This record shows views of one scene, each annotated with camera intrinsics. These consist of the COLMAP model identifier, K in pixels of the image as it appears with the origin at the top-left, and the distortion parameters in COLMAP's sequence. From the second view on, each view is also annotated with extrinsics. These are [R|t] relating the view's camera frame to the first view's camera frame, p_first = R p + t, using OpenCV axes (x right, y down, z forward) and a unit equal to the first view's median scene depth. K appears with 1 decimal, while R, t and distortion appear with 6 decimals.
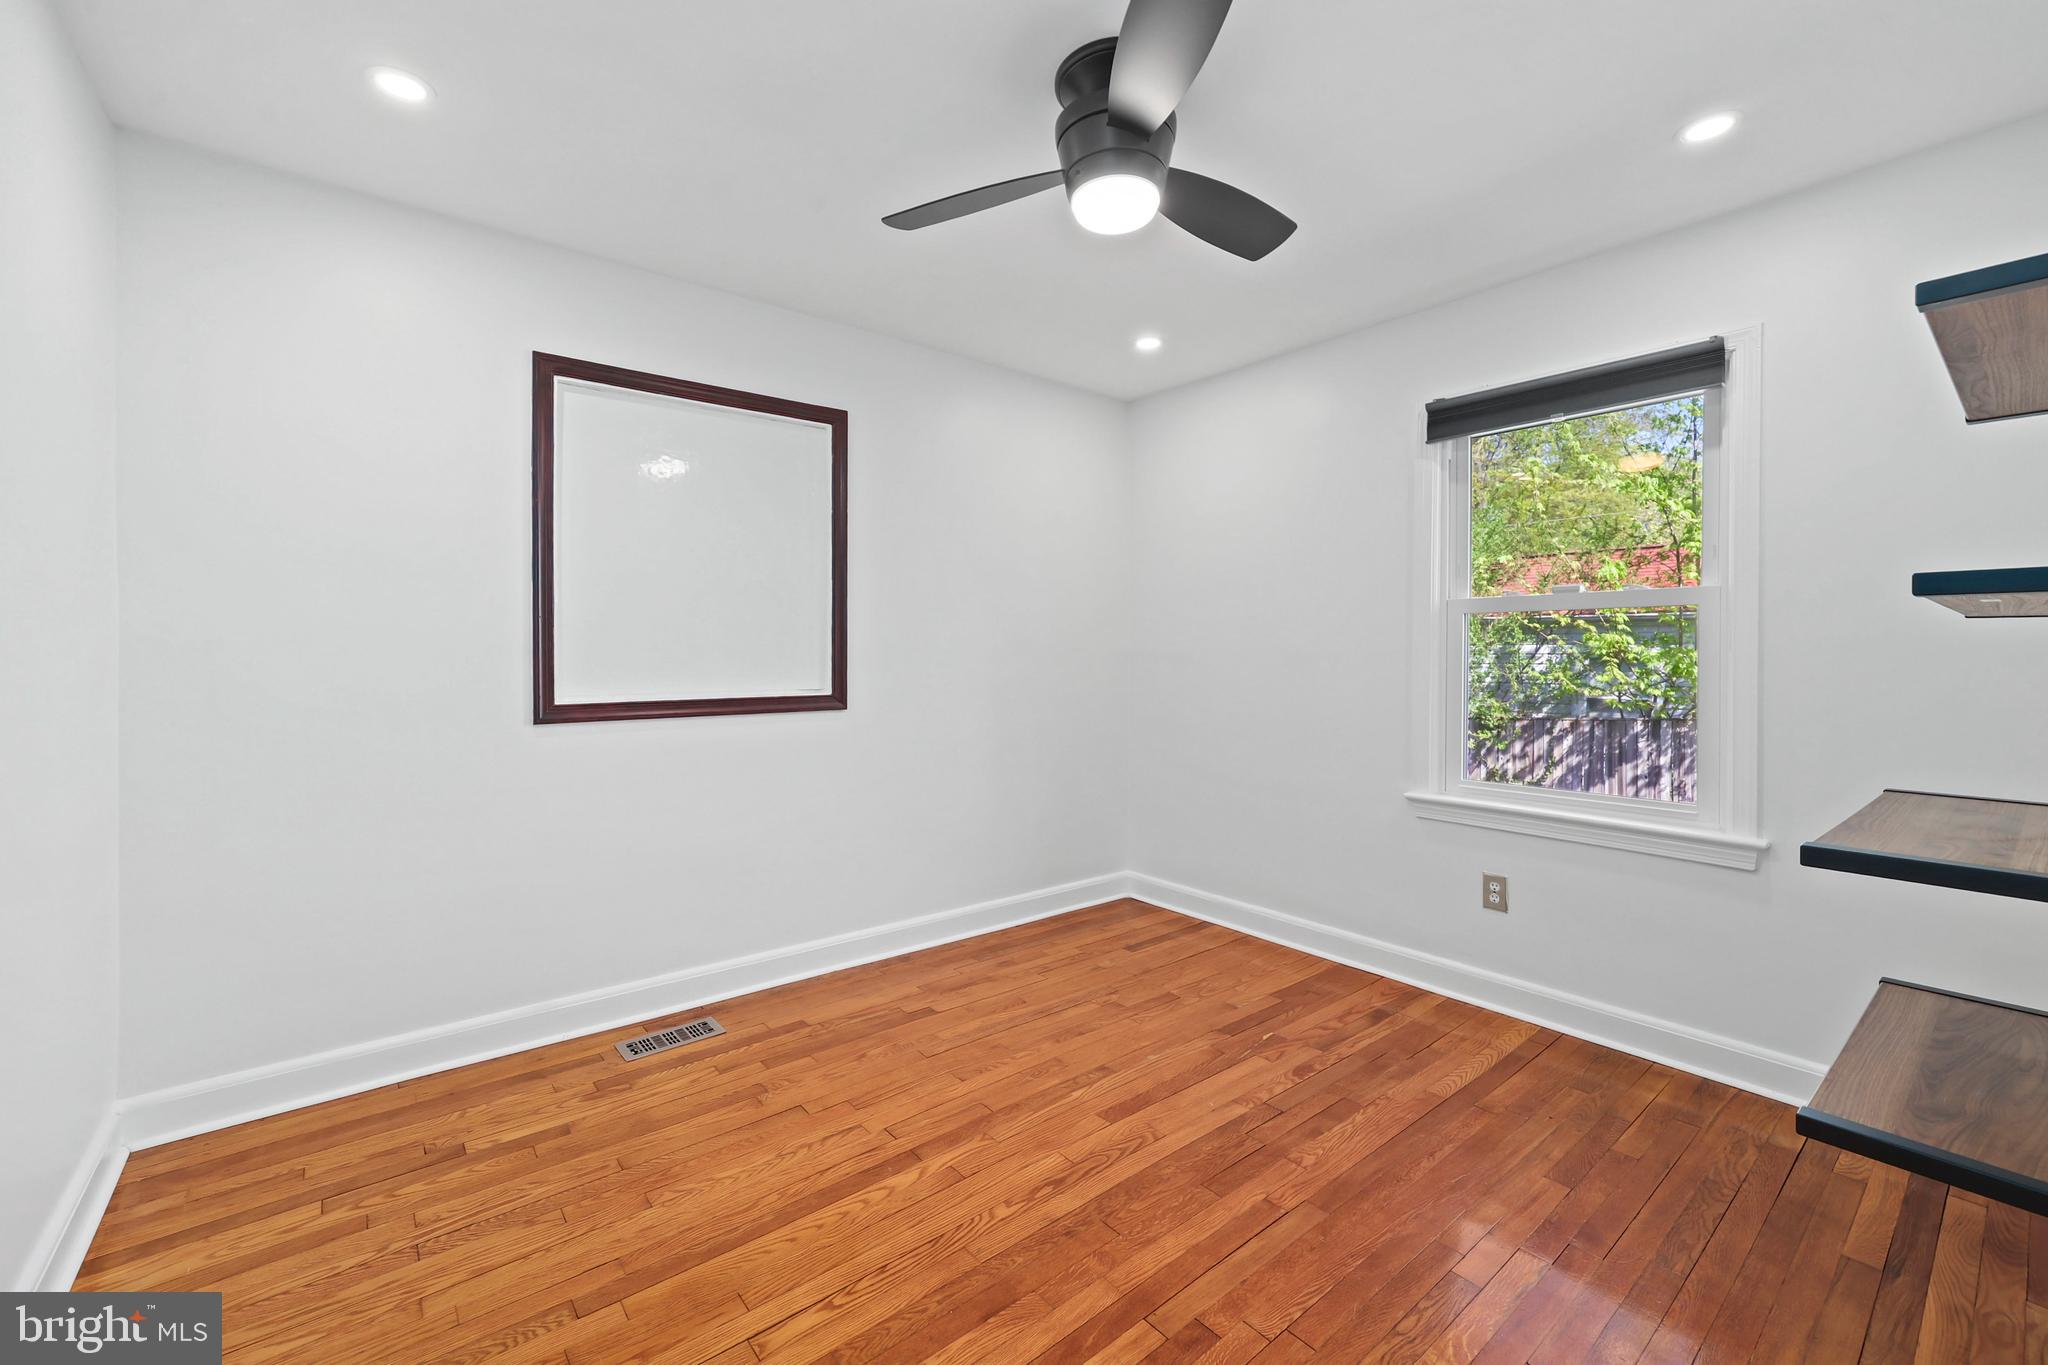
lens RADIAL K [[835.4, 0, 1018.1], [0, 835.4, 680.1], [0, 0, 1]] dist [-0.002454, 0.001331]
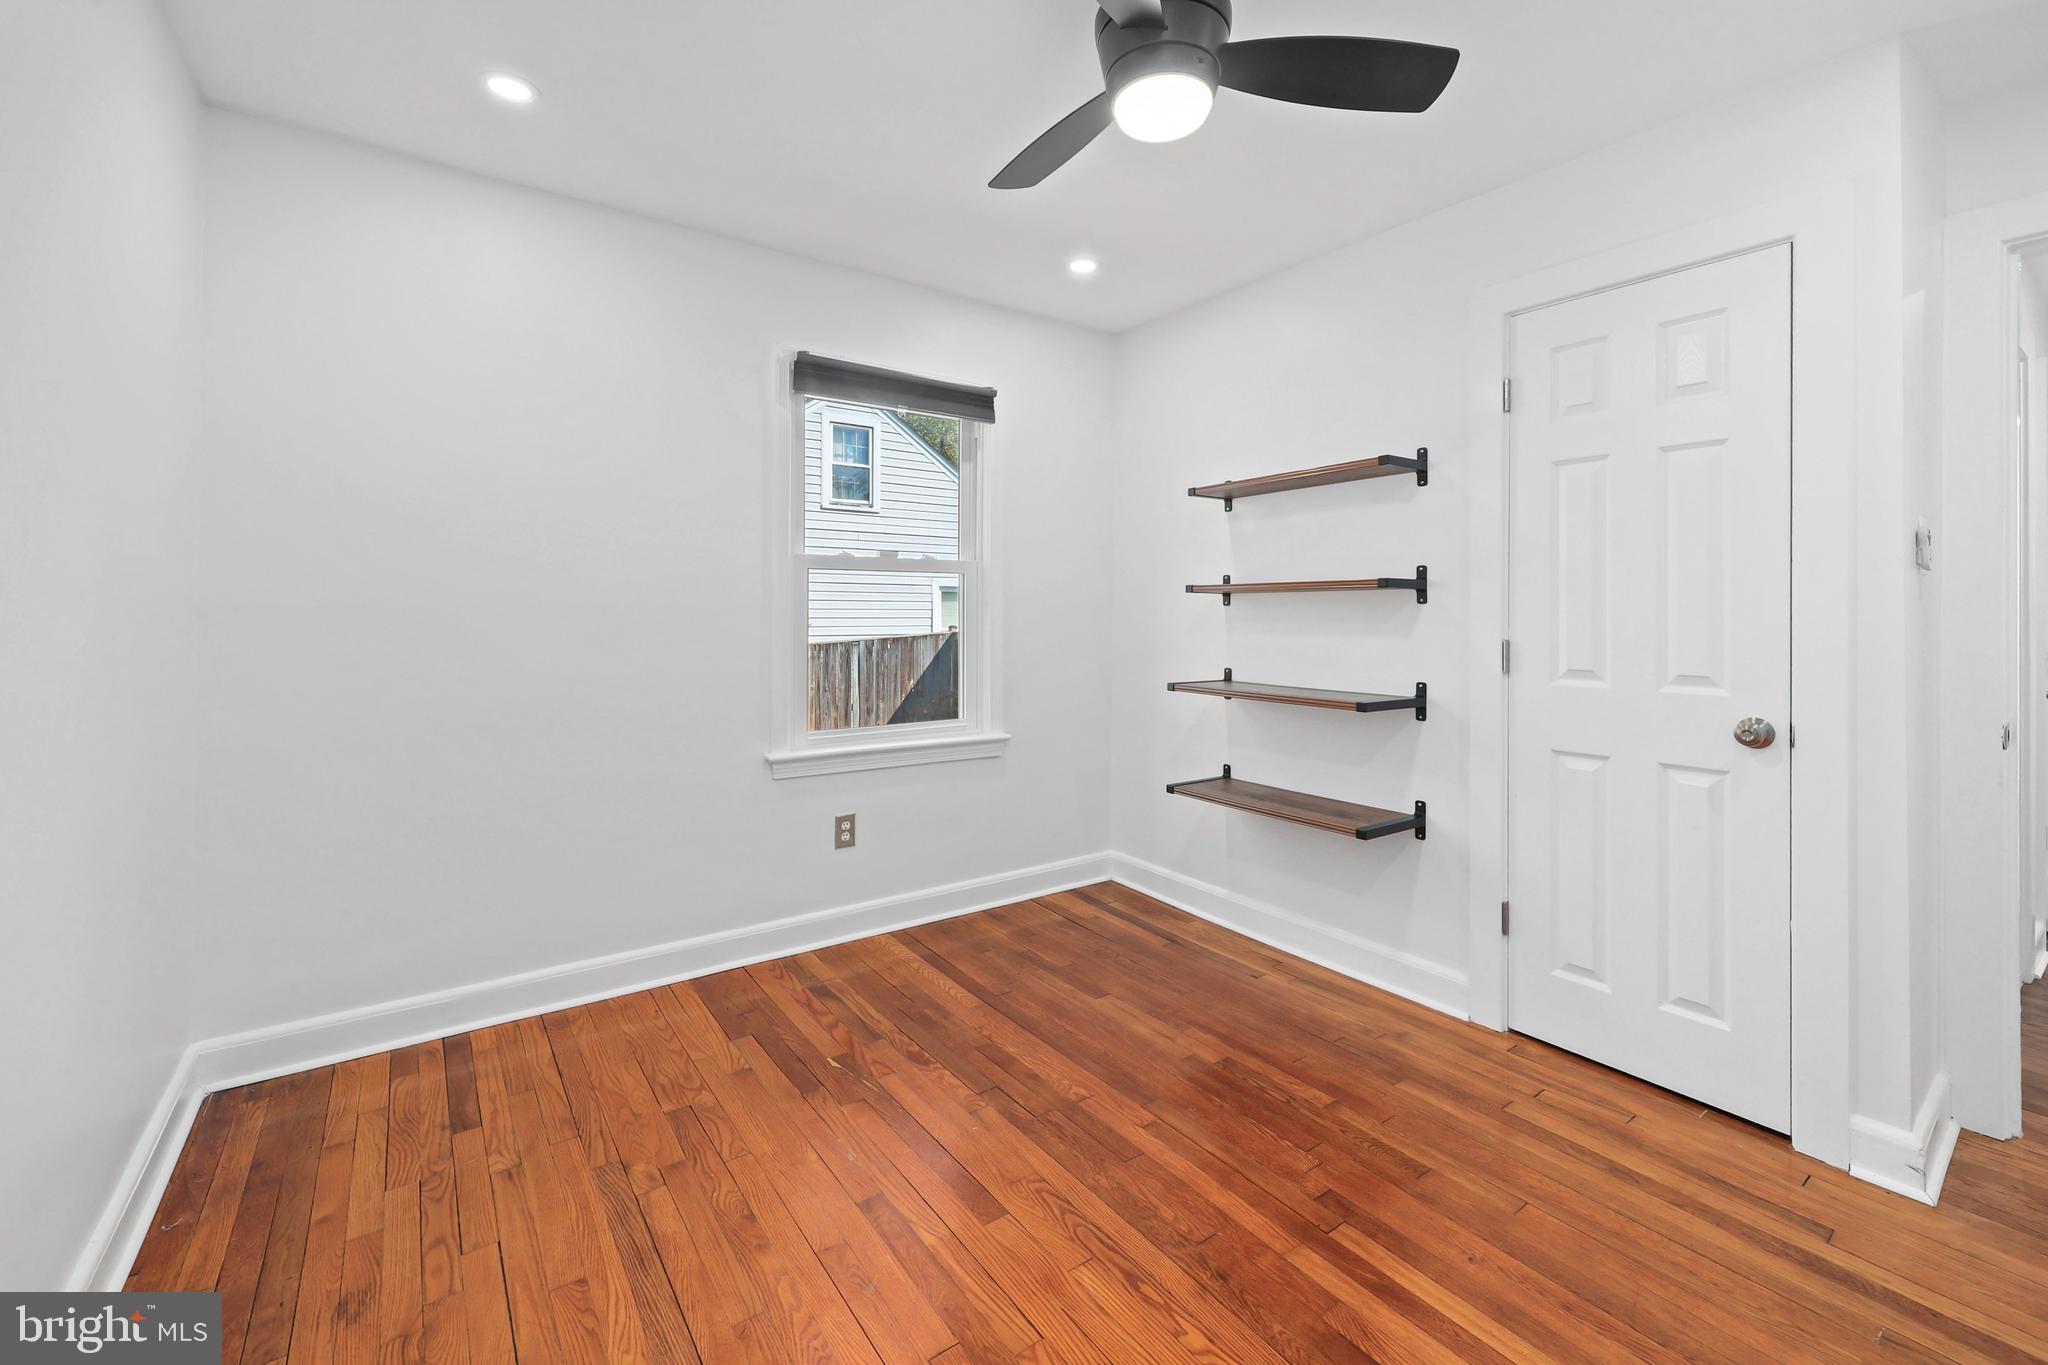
lens RADIAL K [[835.4, 0, 1062.1], [0, 835.4, 615.7], [0, 0, 1]] dist [-0.002454, 0.001331]
pose [[0.055799, -0.009940, 0.998393, -0.534017], [0.026836, 0.999604, 0.008452, -0.027018], [-0.998081, 0.026321, 0.056044, 0.721315]]
